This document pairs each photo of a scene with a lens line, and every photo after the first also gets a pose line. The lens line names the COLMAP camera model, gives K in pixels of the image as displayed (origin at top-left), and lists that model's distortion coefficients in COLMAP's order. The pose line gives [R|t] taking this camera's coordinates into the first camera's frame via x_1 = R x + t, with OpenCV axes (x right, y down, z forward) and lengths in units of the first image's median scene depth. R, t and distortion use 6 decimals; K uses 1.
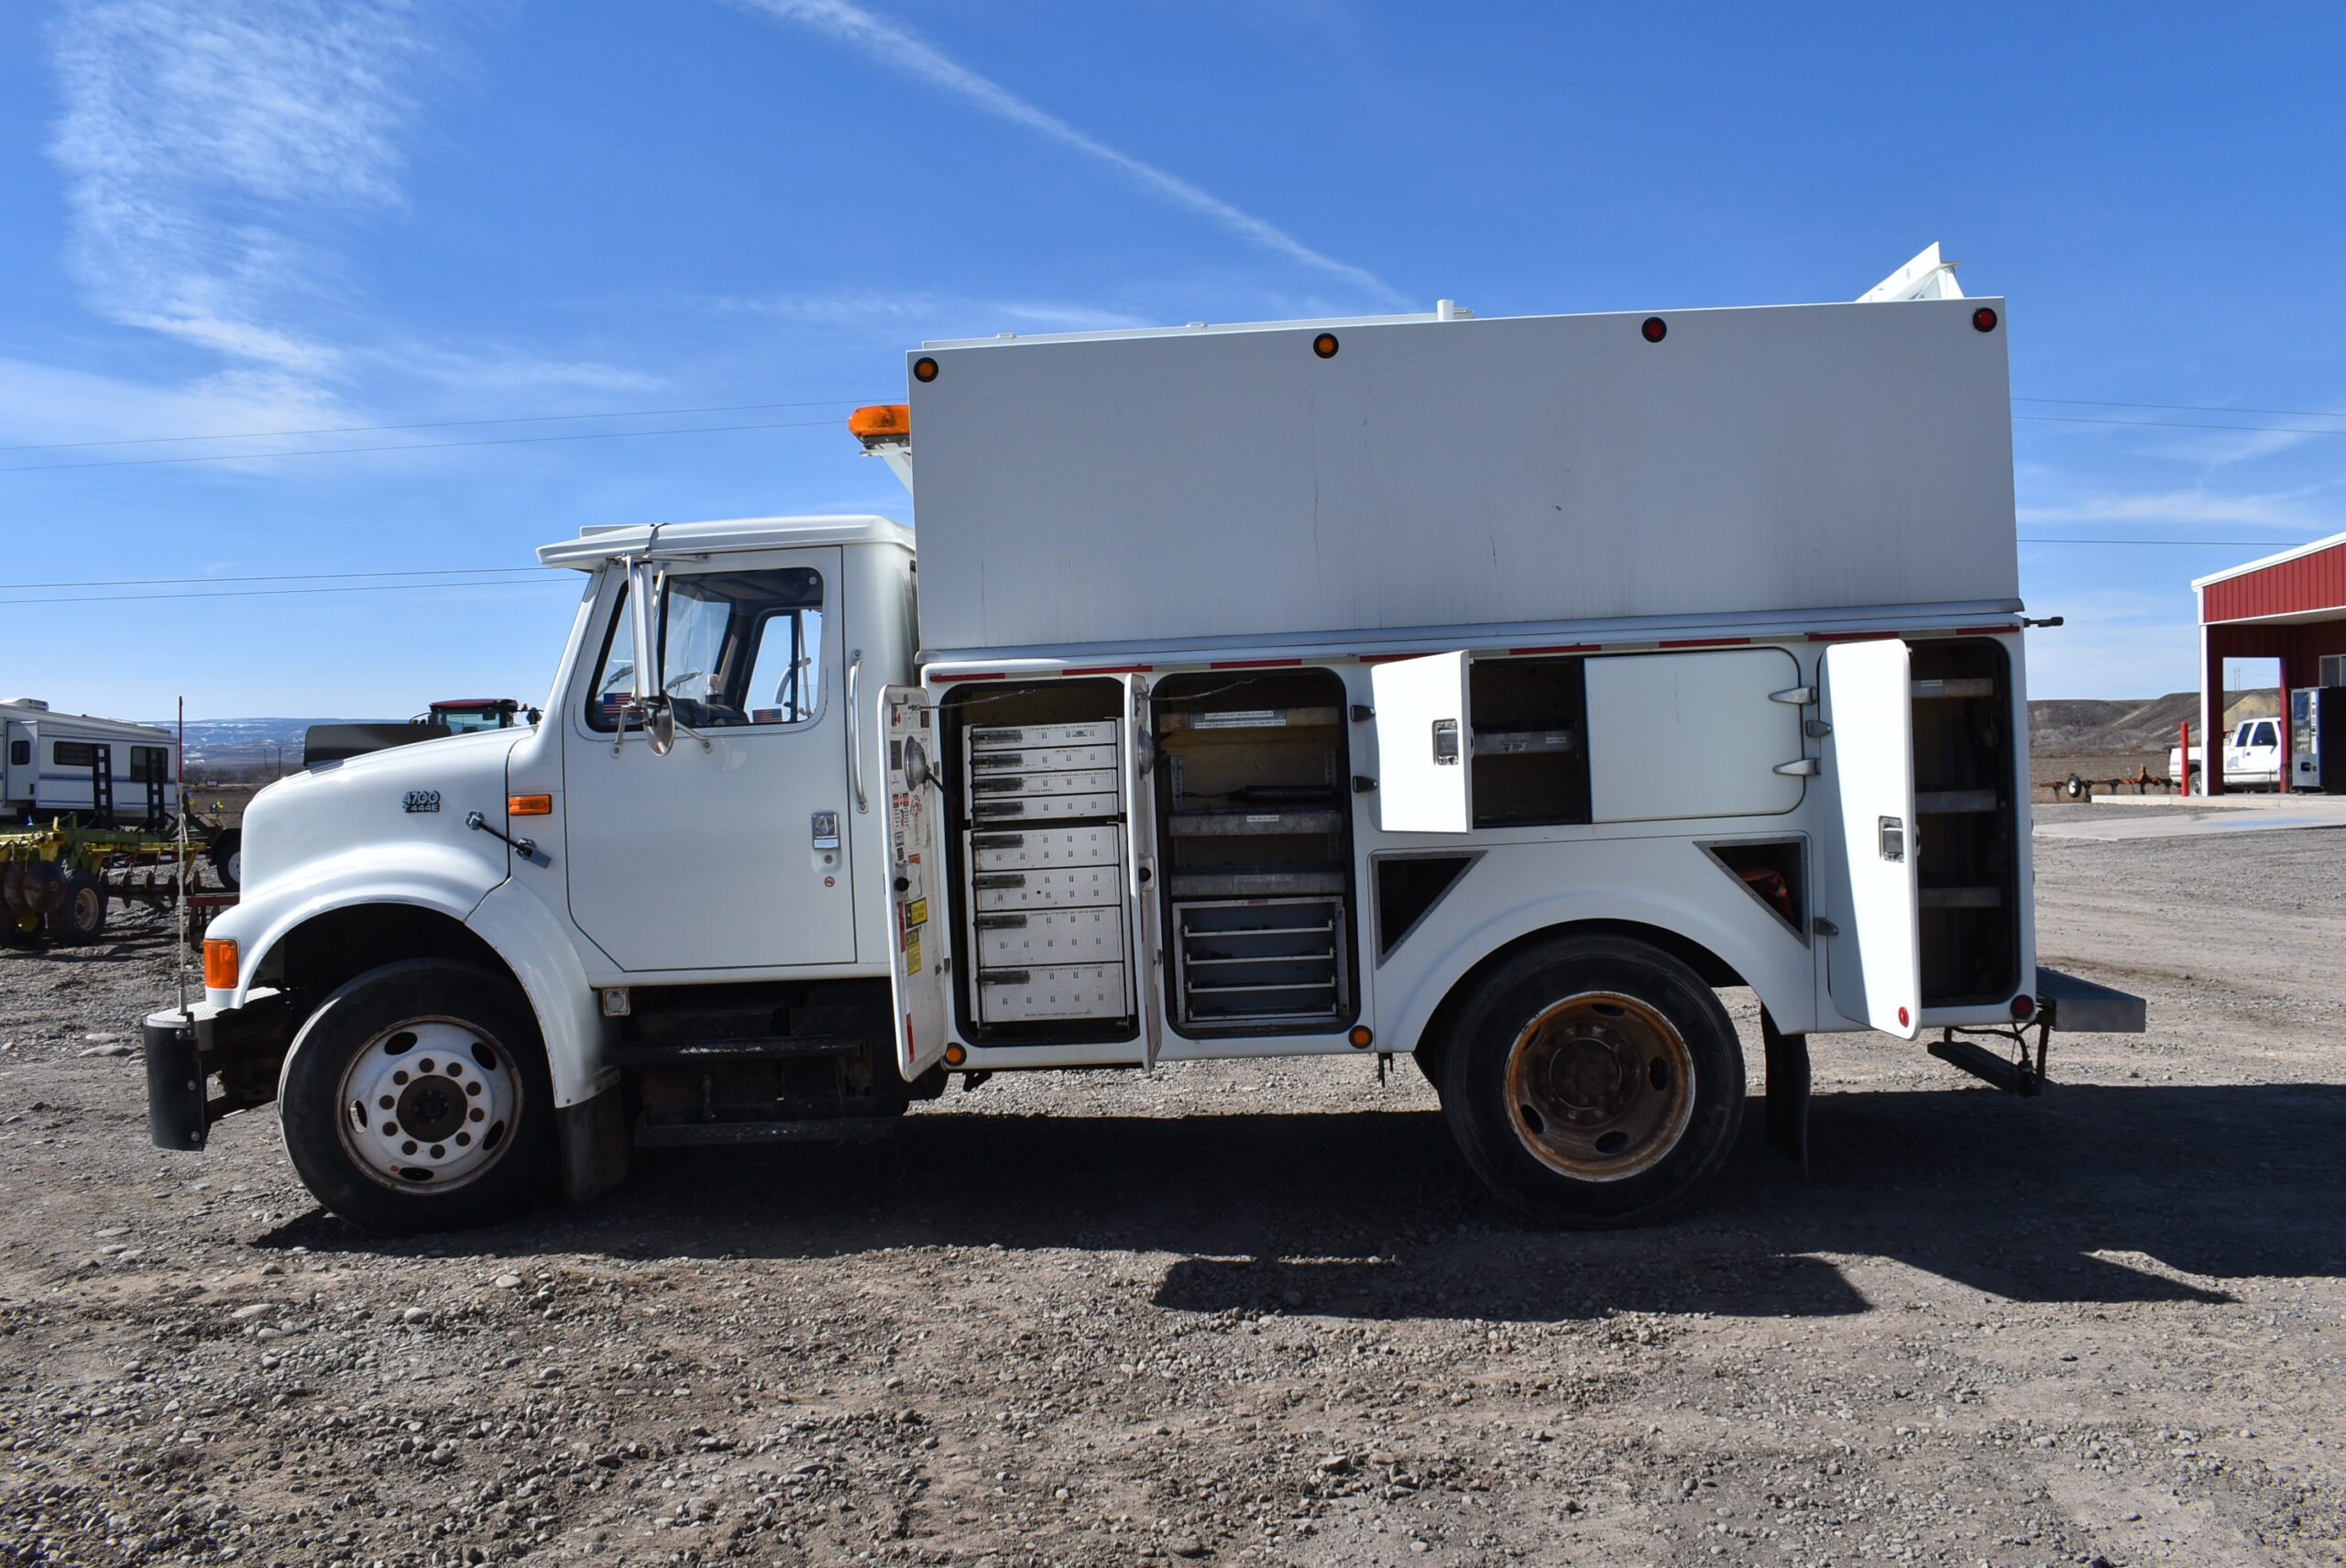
lens RADIAL K [[1947.4, 0, 1167.2], [0, 1947.4, 753.1], [0, 0, 1]] dist [-0.083375, 0.001269]
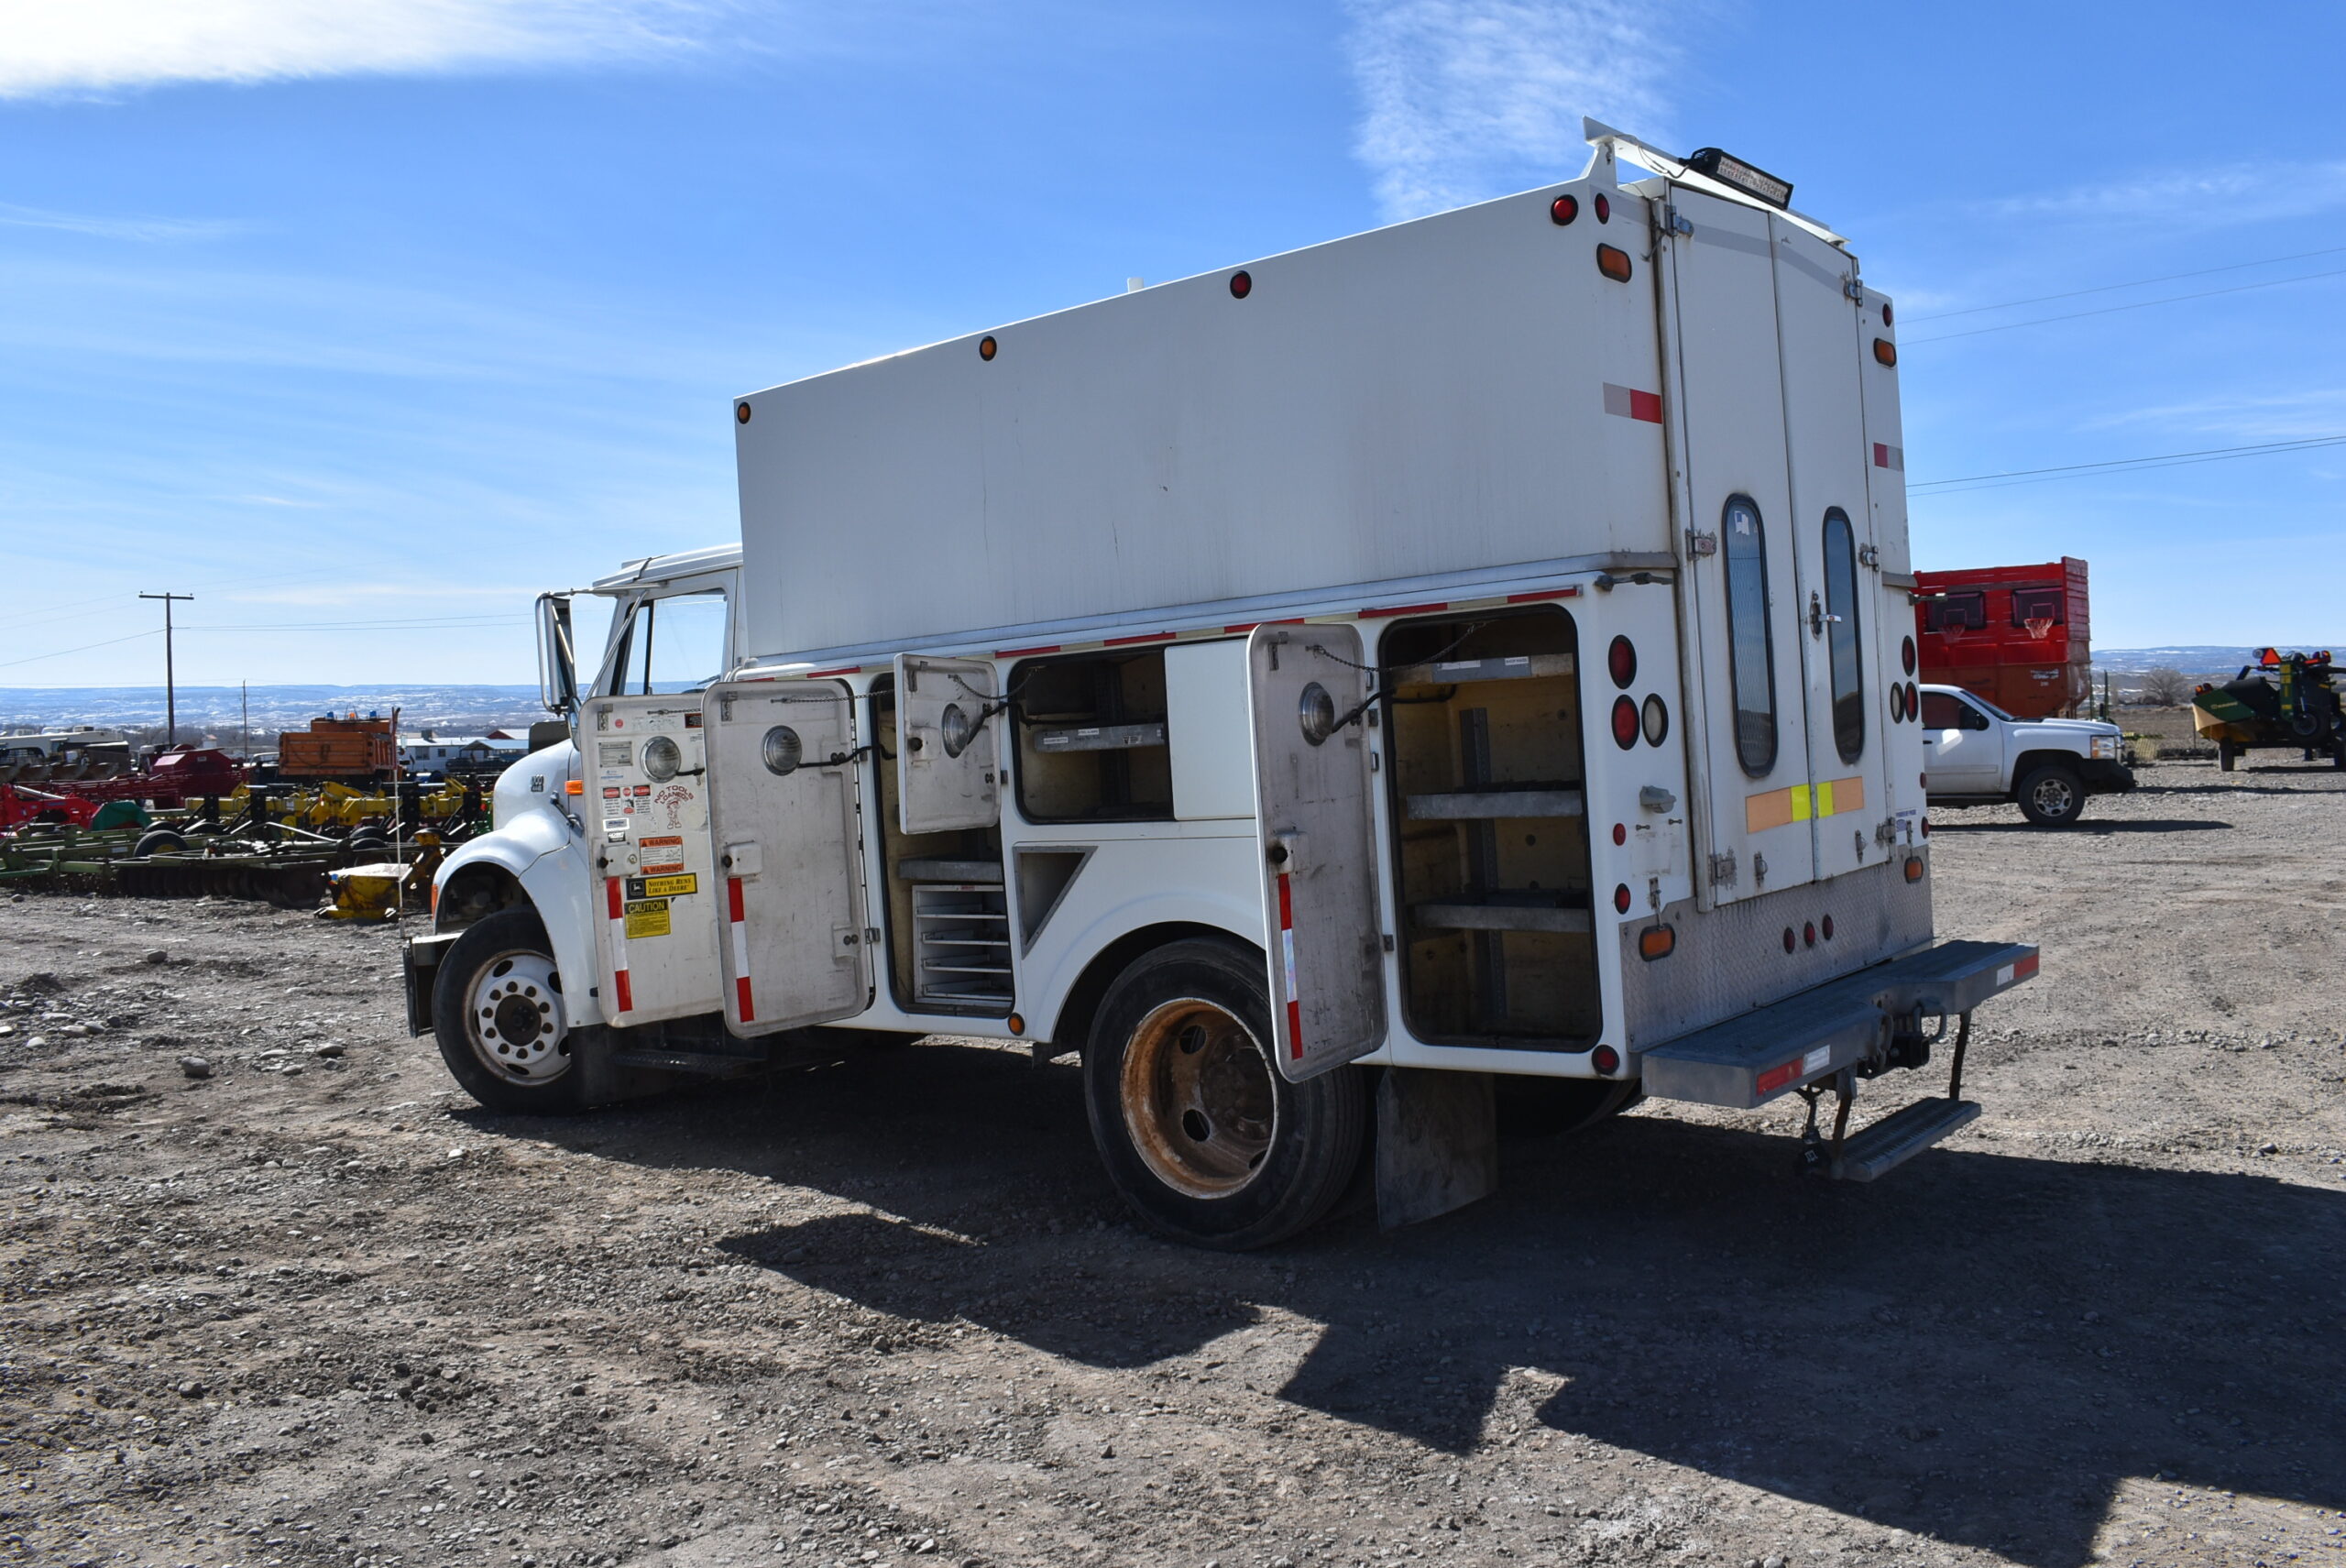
lens RADIAL K [[1947.4, 0, 1156.7], [0, 1947.4, 787.5], [0, 0, 1]] dist [-0.083375, 0.001269]
pose [[0.798573, 0.010355, -0.601809, 0.769662], [0.021097, 0.998756, 0.045180, -0.023021], [0.601528, -0.048776, 0.797361, 0.232537]]
